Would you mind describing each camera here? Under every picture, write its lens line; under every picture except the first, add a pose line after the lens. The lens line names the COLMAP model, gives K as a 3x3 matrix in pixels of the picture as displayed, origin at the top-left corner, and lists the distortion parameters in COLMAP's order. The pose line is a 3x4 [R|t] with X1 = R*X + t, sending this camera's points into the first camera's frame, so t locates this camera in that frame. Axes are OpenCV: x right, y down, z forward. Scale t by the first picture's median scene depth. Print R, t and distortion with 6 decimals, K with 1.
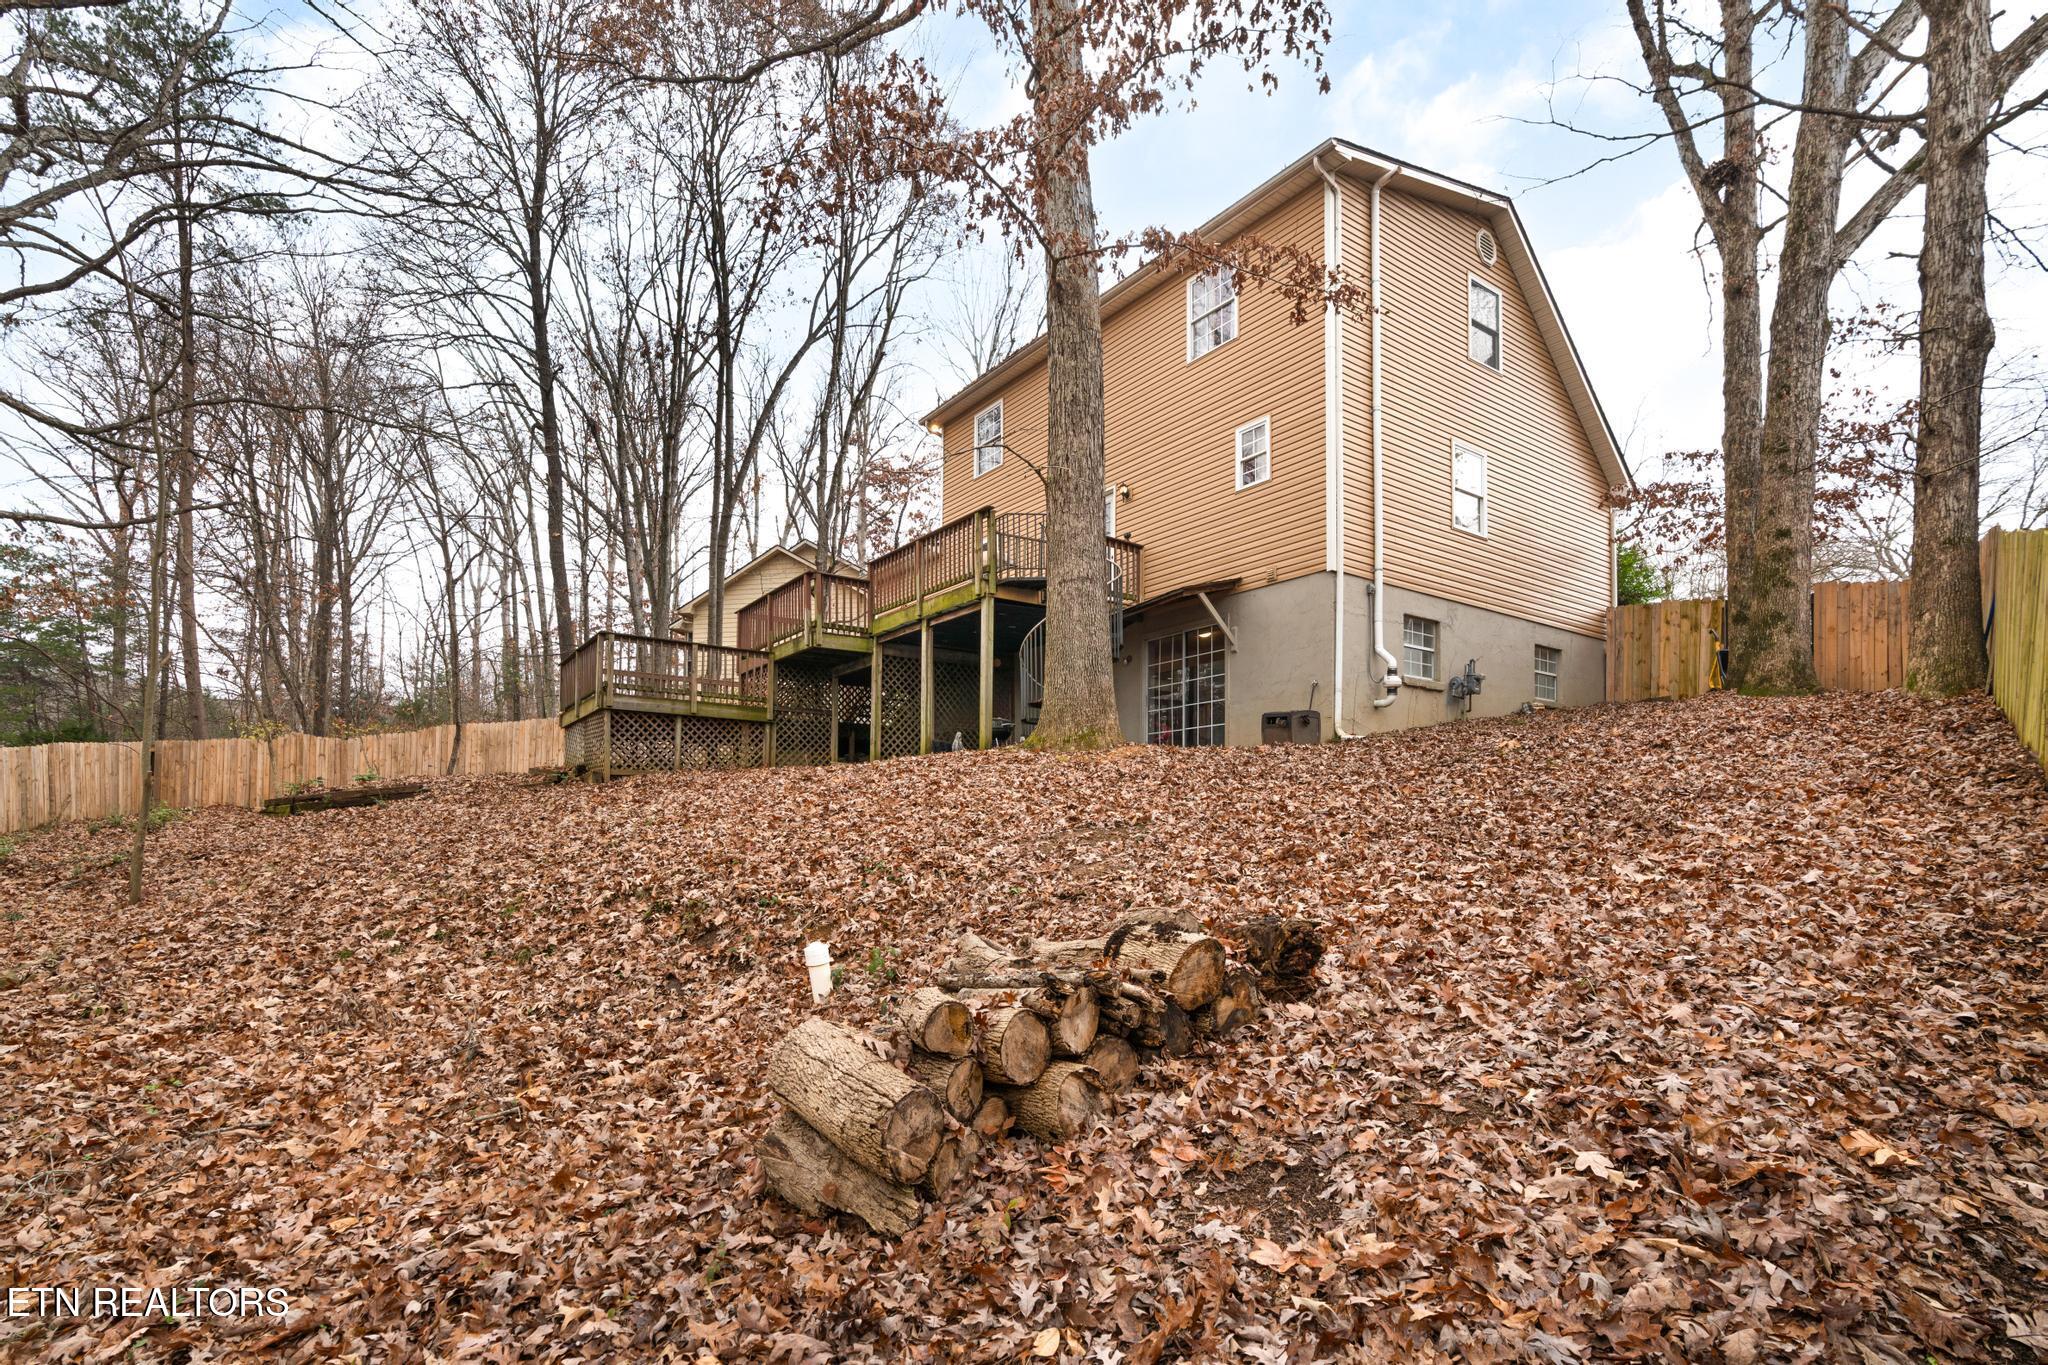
lens RADIAL K [[959.1, 0, 1024.0], [0, 959.1, 682.5], [0, 0, 1]] dist [-0.000476, -0.000006]
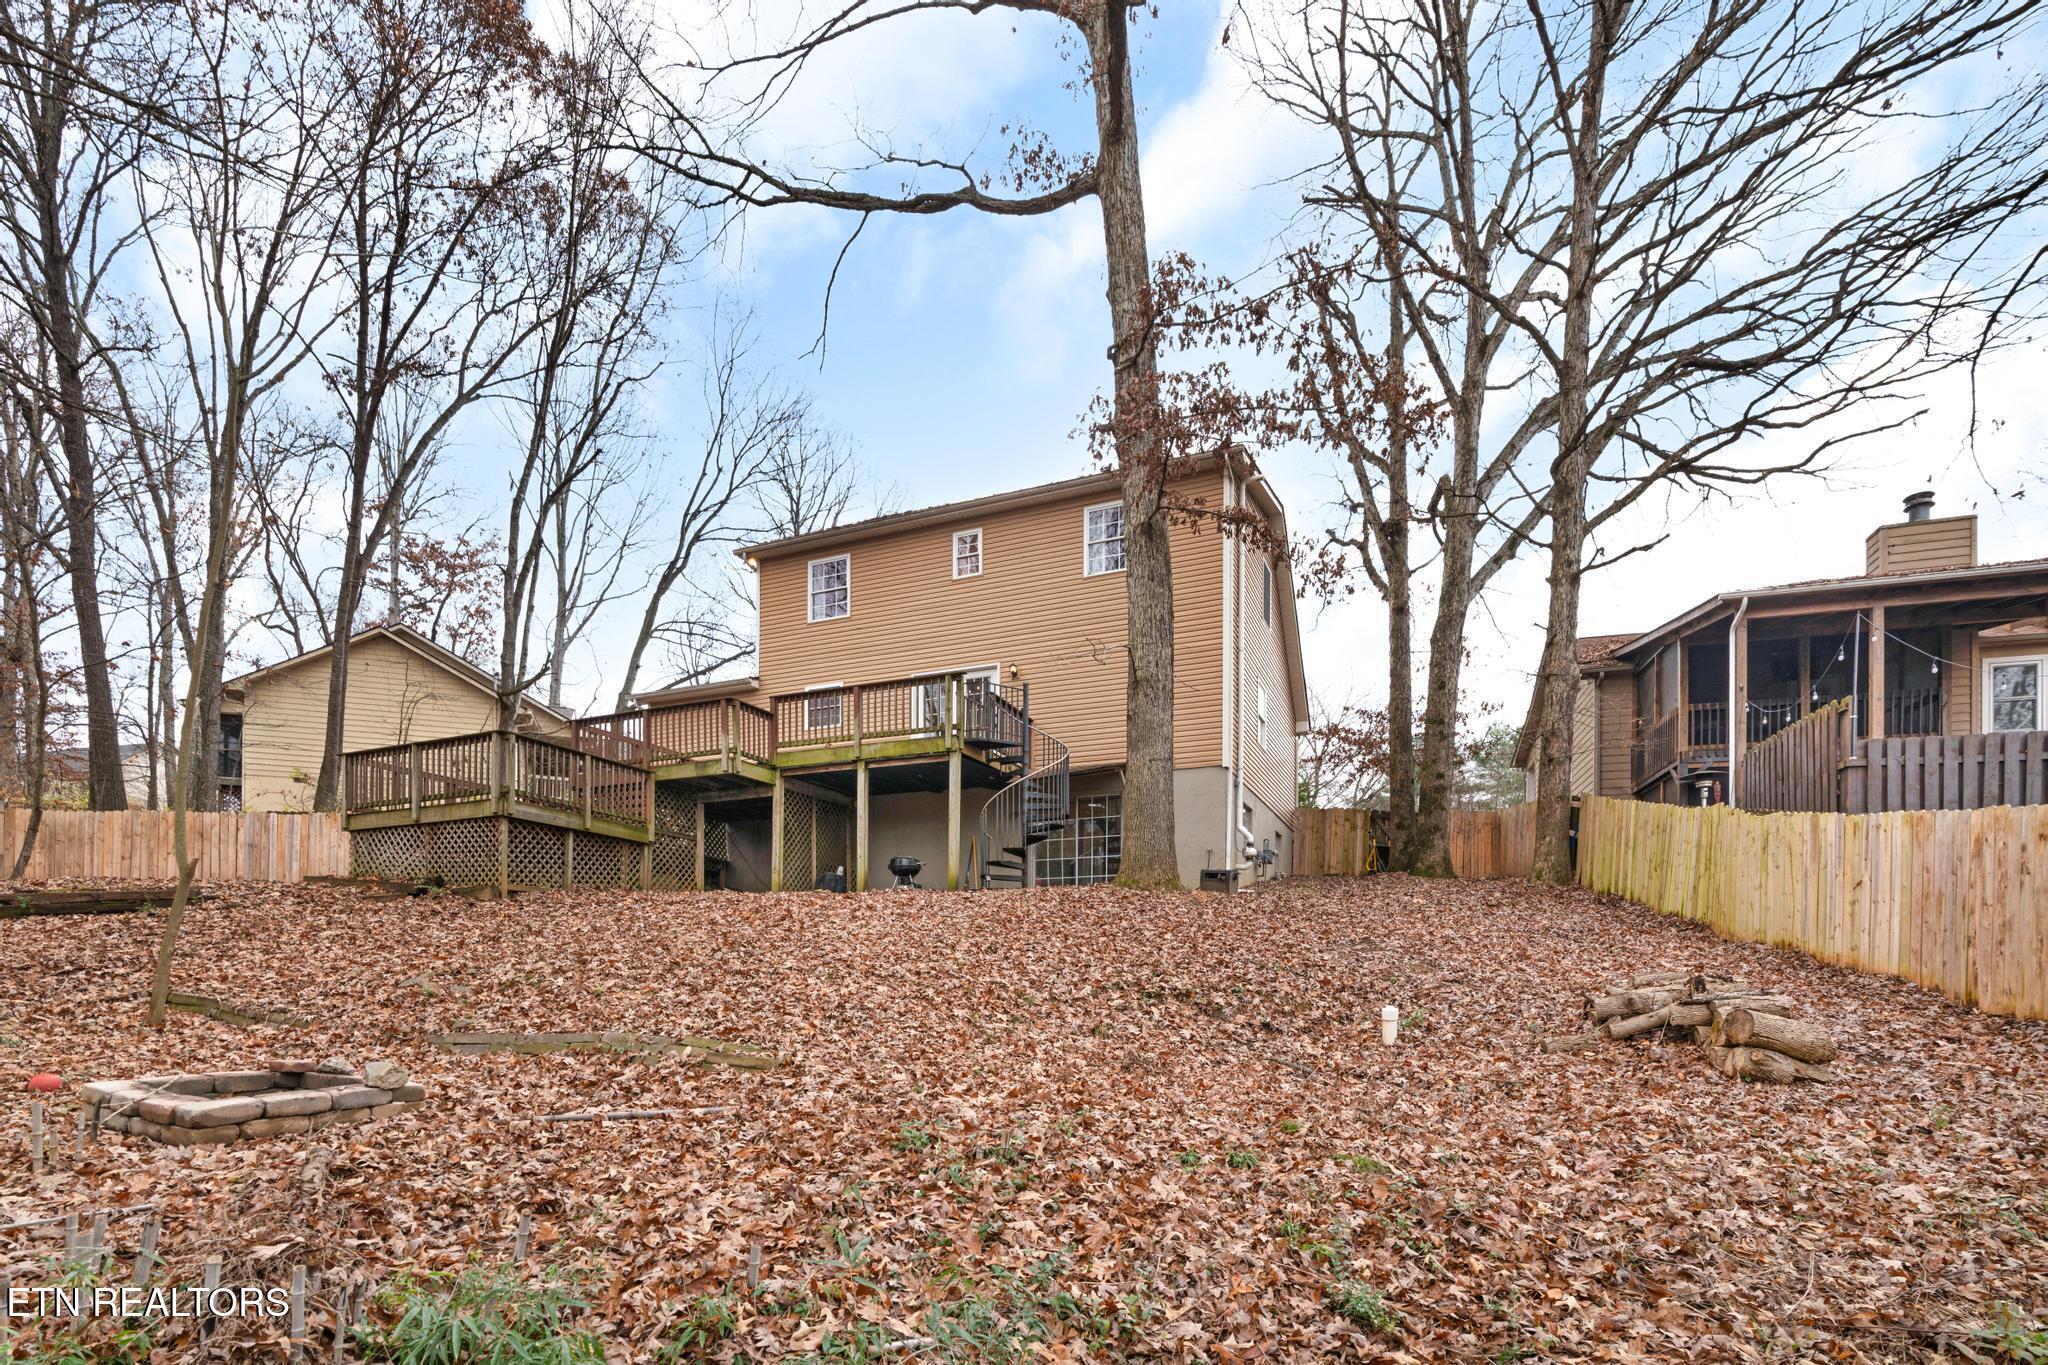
lens RADIAL K [[985.8, 0, 1024.0], [0, 985.8, 682.5], [0, 0, 1]] dist [-0.001747, -0.000051]
pose [[0.889222, 0.147497, 0.433046, -0.415666], [-0.082659, 0.982821, -0.165019, 0.015496], [-0.449947, 0.110943, 0.886138, -0.068971]]
